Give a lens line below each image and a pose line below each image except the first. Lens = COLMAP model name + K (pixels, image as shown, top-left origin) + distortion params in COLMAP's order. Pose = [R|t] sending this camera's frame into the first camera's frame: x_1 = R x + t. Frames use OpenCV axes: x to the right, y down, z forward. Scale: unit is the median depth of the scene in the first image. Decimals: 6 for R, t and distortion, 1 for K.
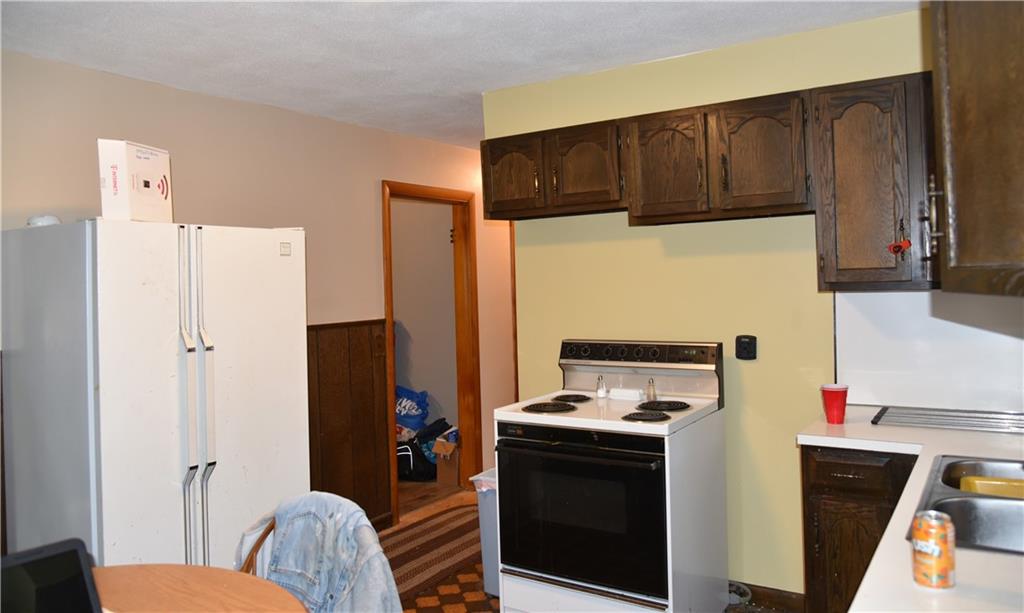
lens RADIAL K [[752.5, 0, 512.0], [0, 752.5, 306.5], [0, 0, 1]] dist [-0.002021, -0.000435]
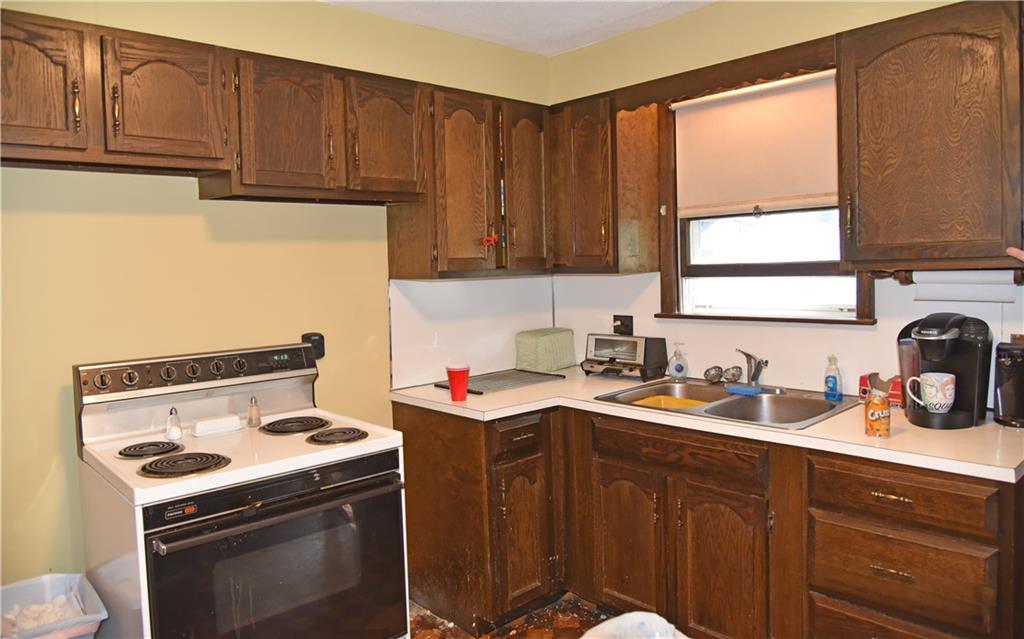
lens RADIAL K [[722.0, 0, 512.0], [0, 722.0, 319.5], [0, 0, 1]] dist [-0.001360, -0.000418]
pose [[0.259137, -0.057253, 0.964142, -0.516074], [0.052217, 0.997612, 0.045206, -0.004267], [-0.964428, 0.038630, 0.261508, 0.611815]]
